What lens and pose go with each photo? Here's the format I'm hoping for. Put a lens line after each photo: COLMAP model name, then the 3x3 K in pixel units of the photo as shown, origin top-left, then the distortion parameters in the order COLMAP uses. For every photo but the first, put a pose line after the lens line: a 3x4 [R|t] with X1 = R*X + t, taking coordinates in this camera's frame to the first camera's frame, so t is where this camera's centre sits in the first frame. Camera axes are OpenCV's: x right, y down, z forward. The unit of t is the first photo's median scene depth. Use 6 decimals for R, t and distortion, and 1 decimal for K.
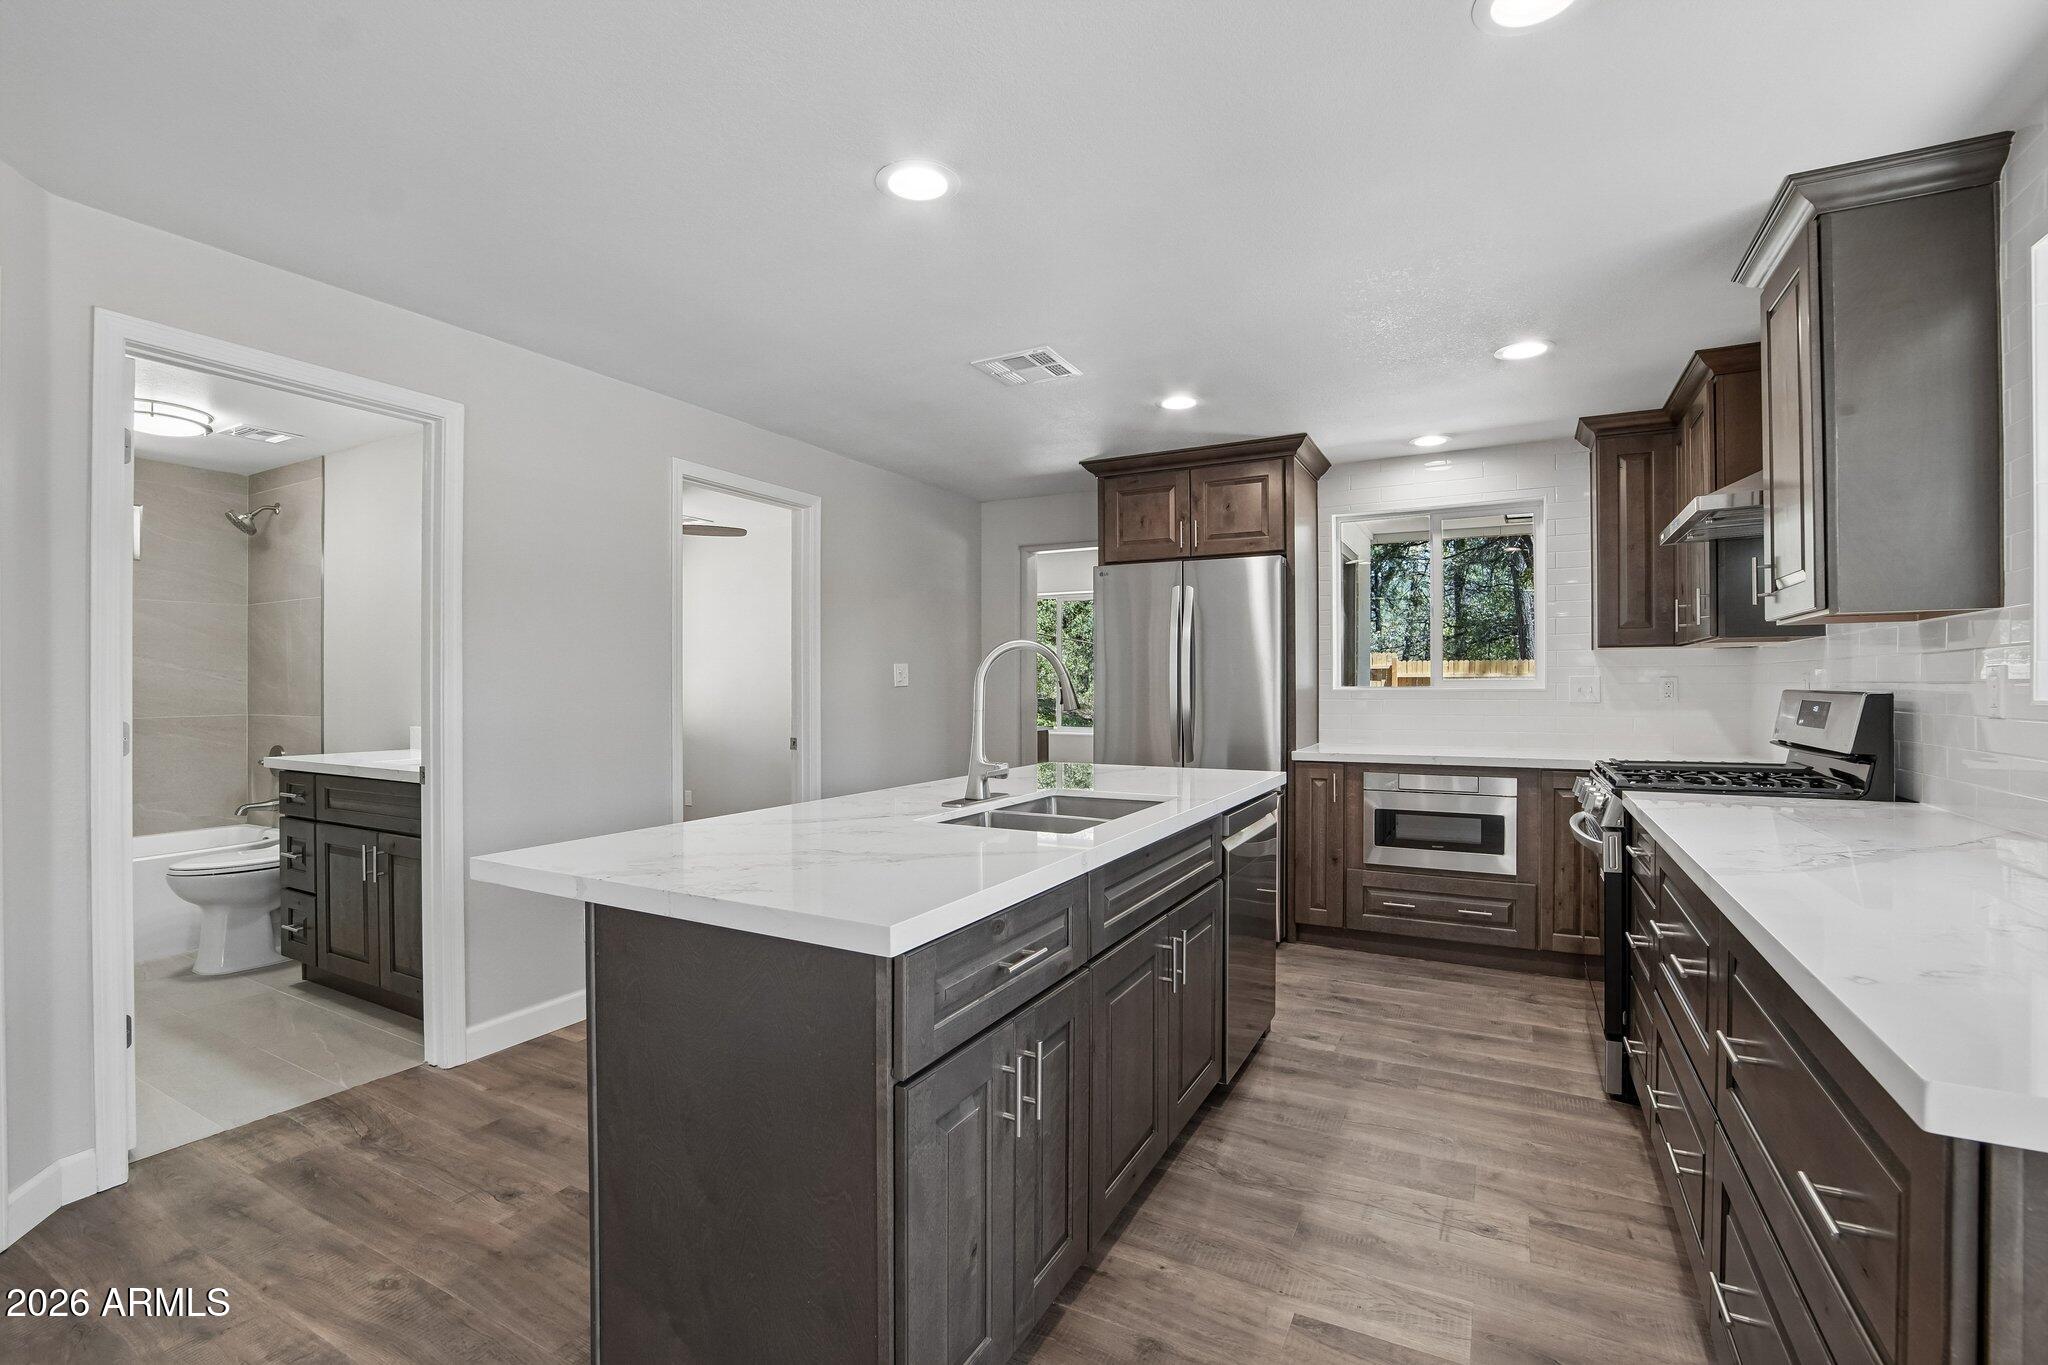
lens RADIAL K [[909.6, 0, 1017.5], [0, 909.6, 688.1], [0, 0, 1]] dist [-0.032634, 0.003308]
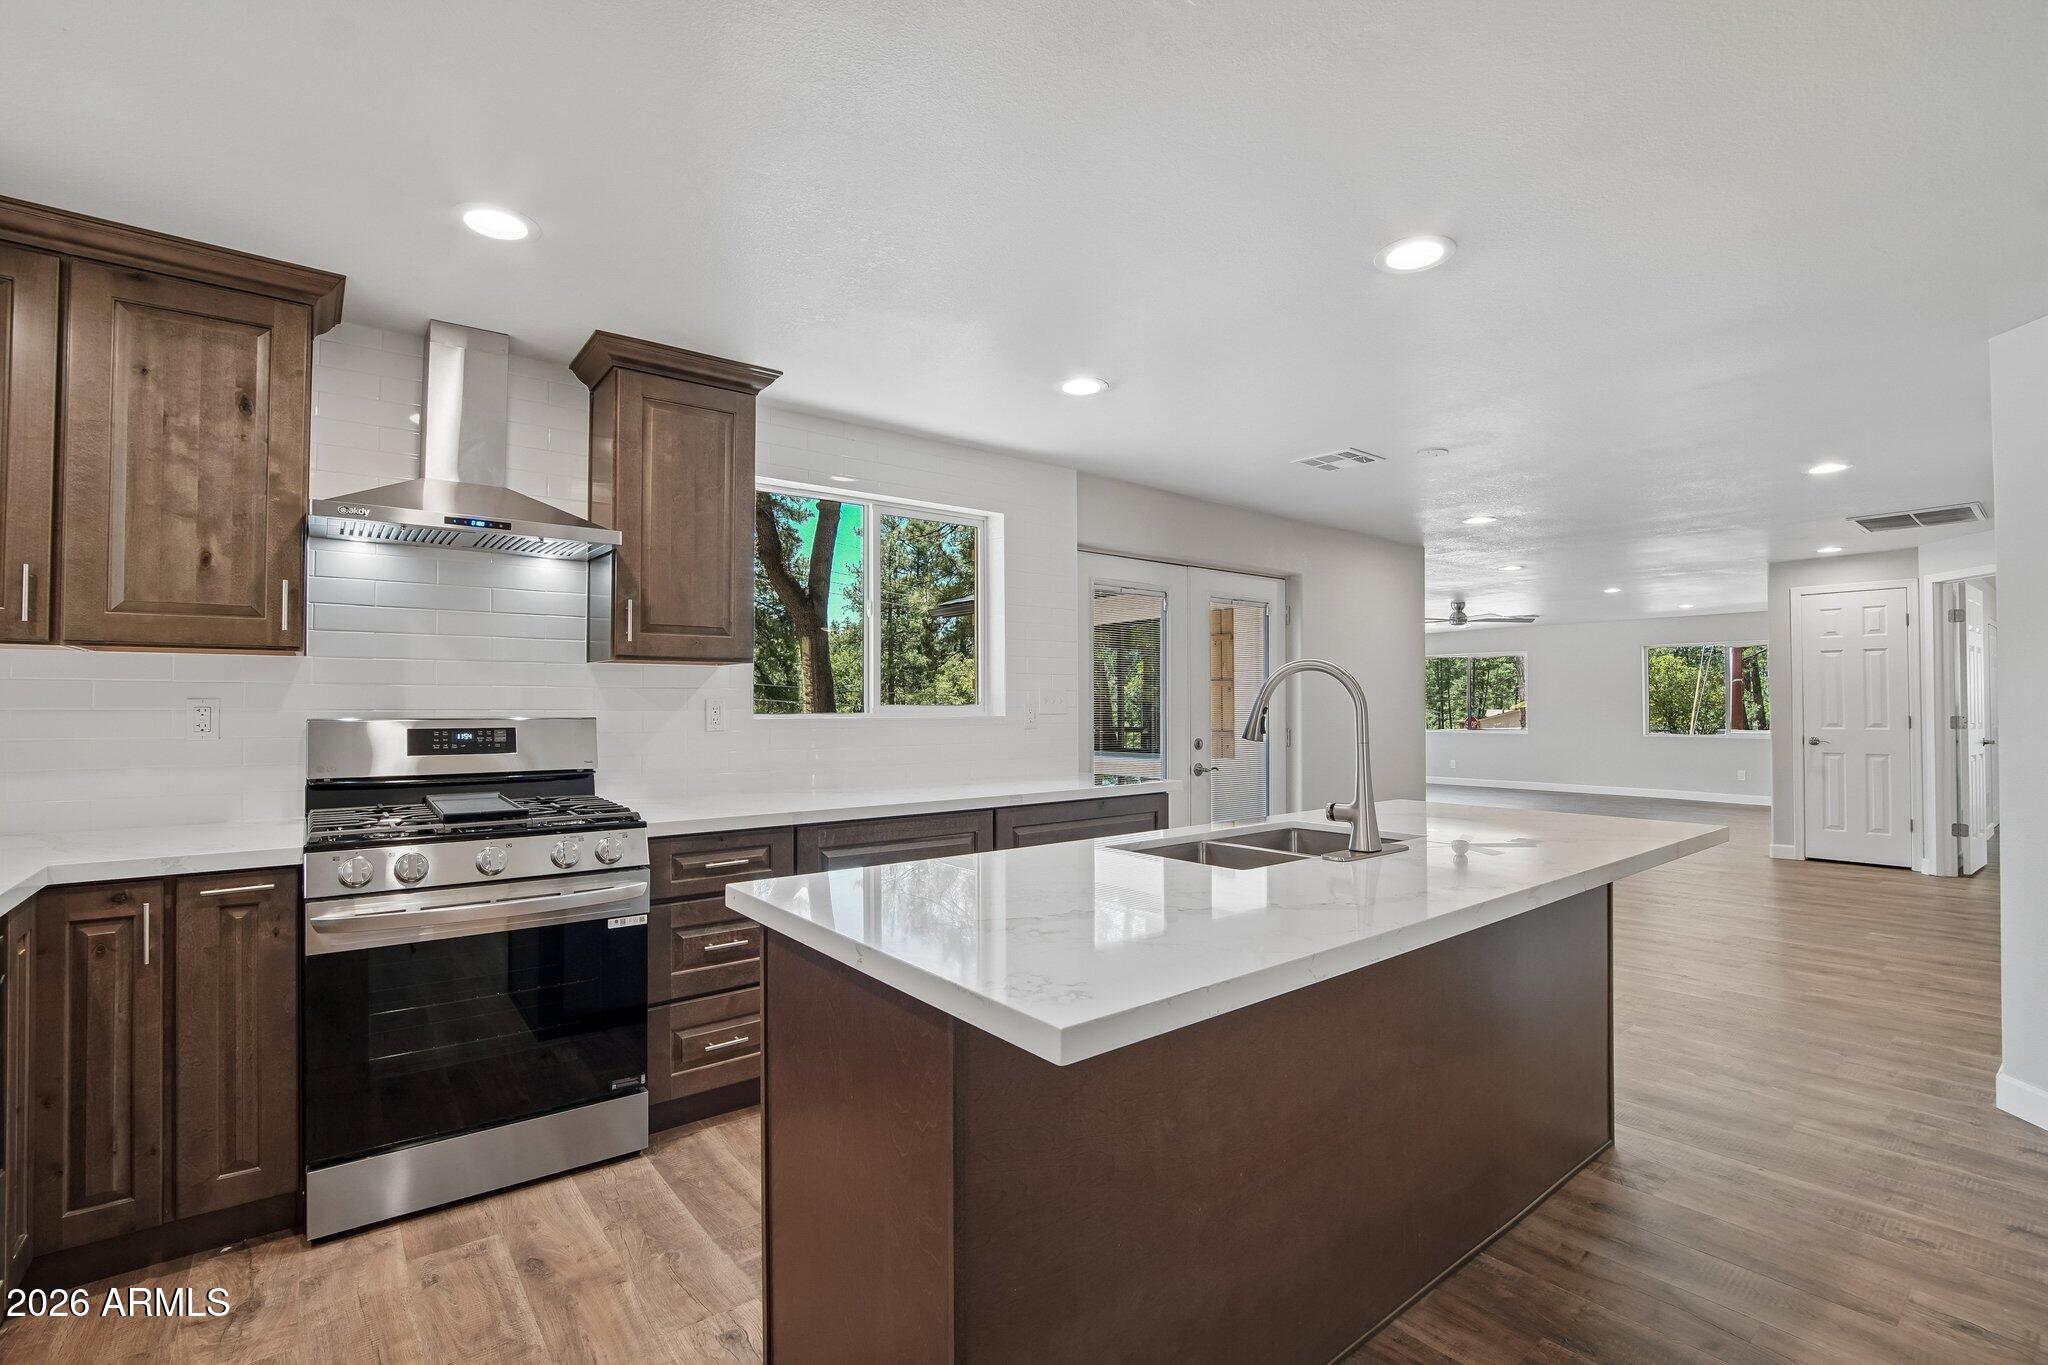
lens RADIAL K [[909.6, 0, 1003.6], [0, 909.6, 678.3], [0, 0, 1]] dist [-0.032634, 0.003308]
pose [[-0.911030, 0.016683, 0.412003, -0.055613], [0.005677, 0.999594, -0.027922, -0.007875], [-0.412302, -0.023099, -0.910755, 1.220993]]
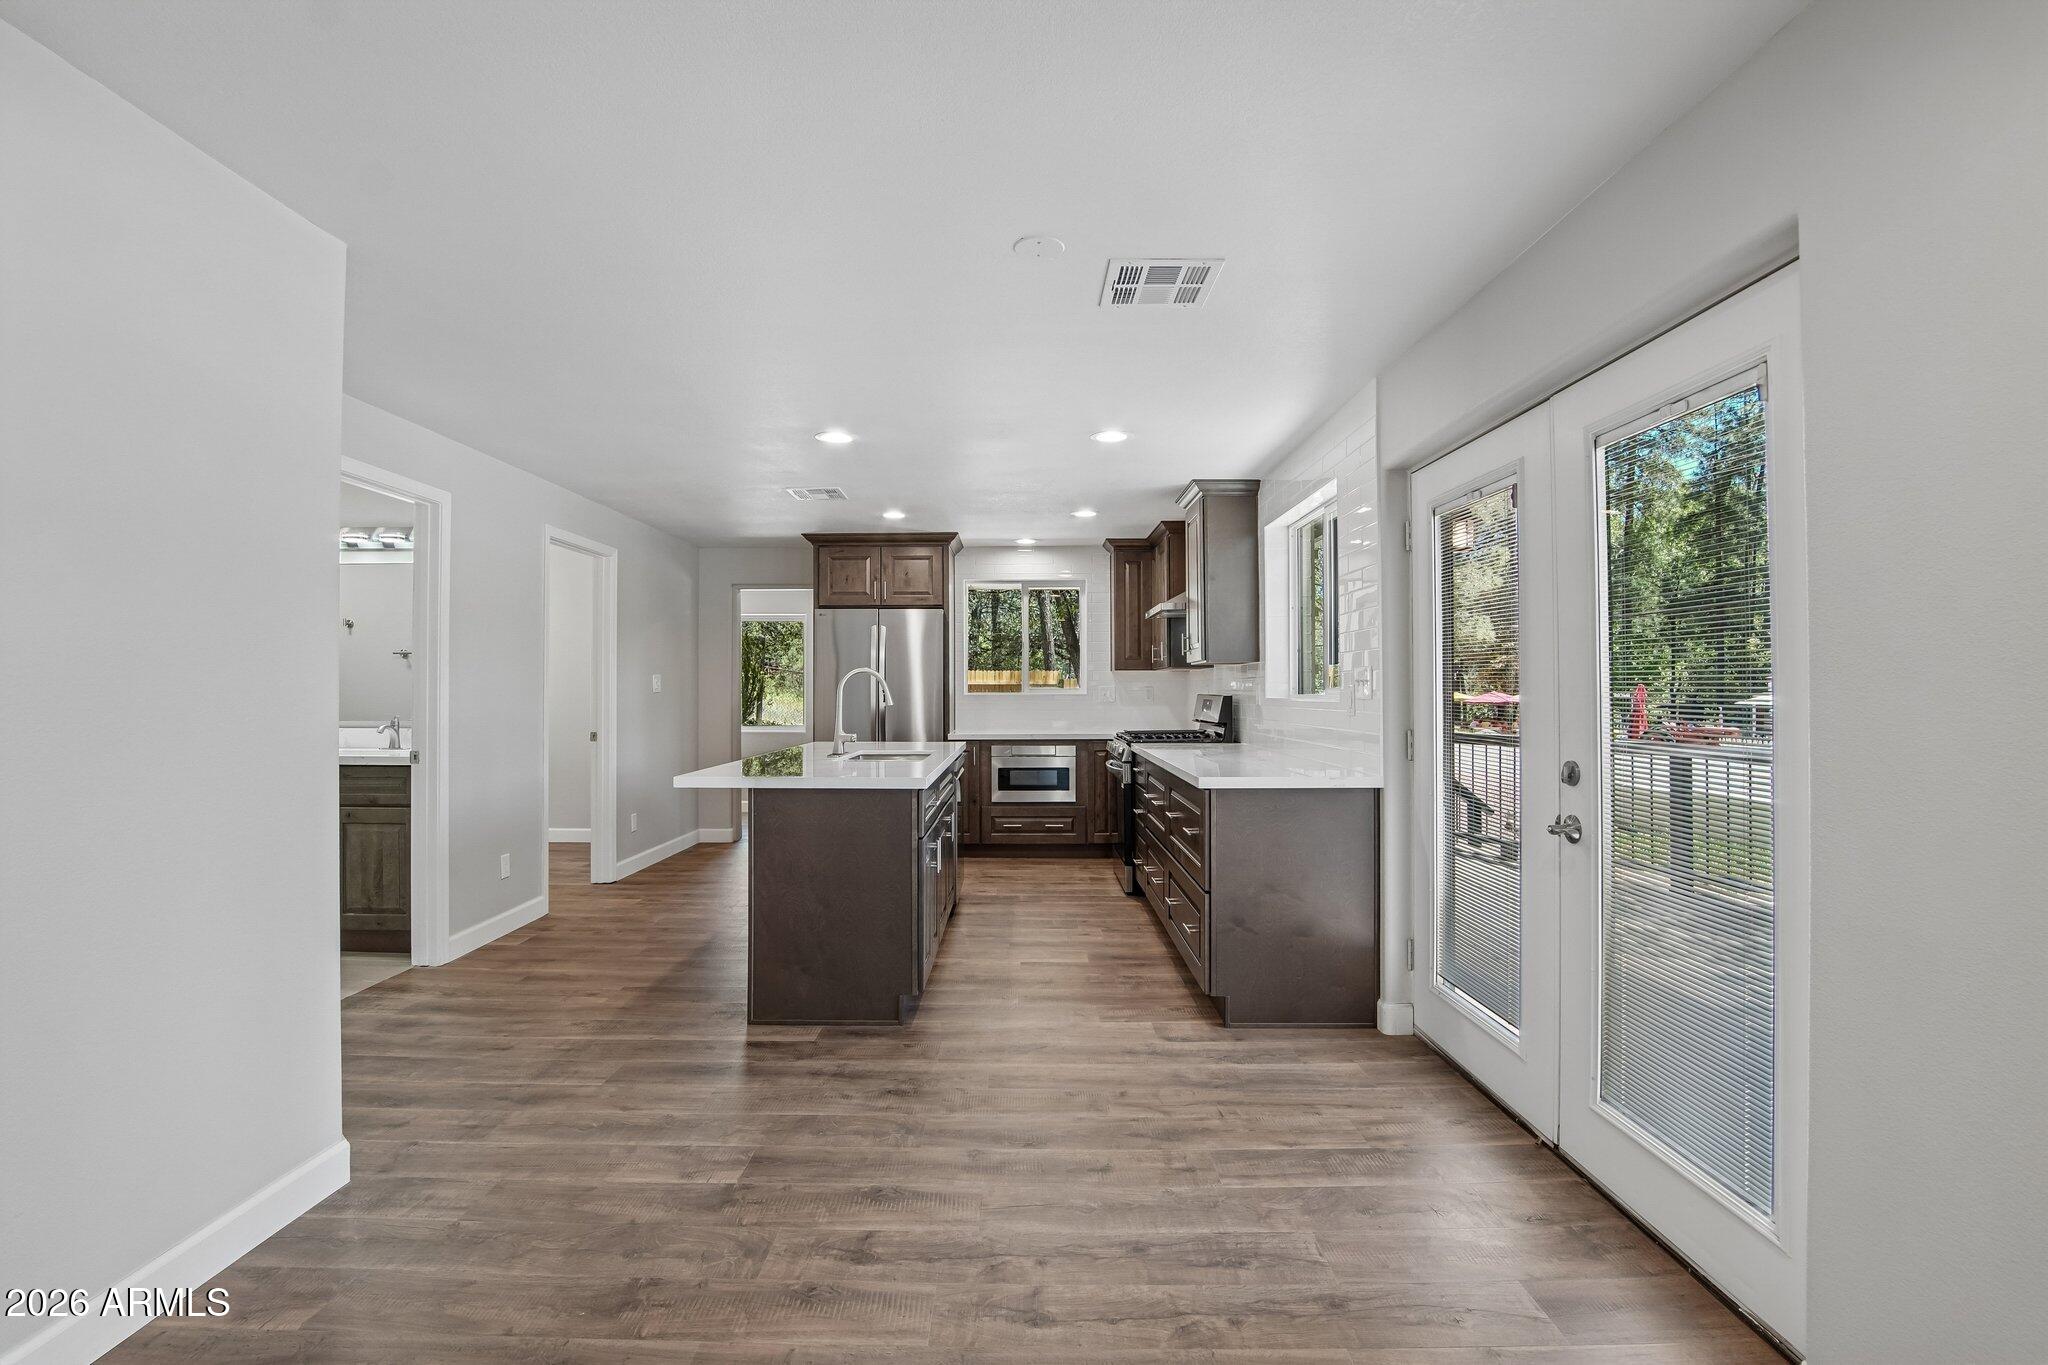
lens RADIAL K [[909.6, 0, 1016.3], [0, 909.6, 676.7], [0, 0, 1]] dist [-0.032634, 0.003308]
pose [[0.883435, 0.006917, 0.468502, -0.381223], [0.001770, 0.999835, -0.018099, -0.000489], [-0.468550, 0.016818, 0.883277, -0.513936]]
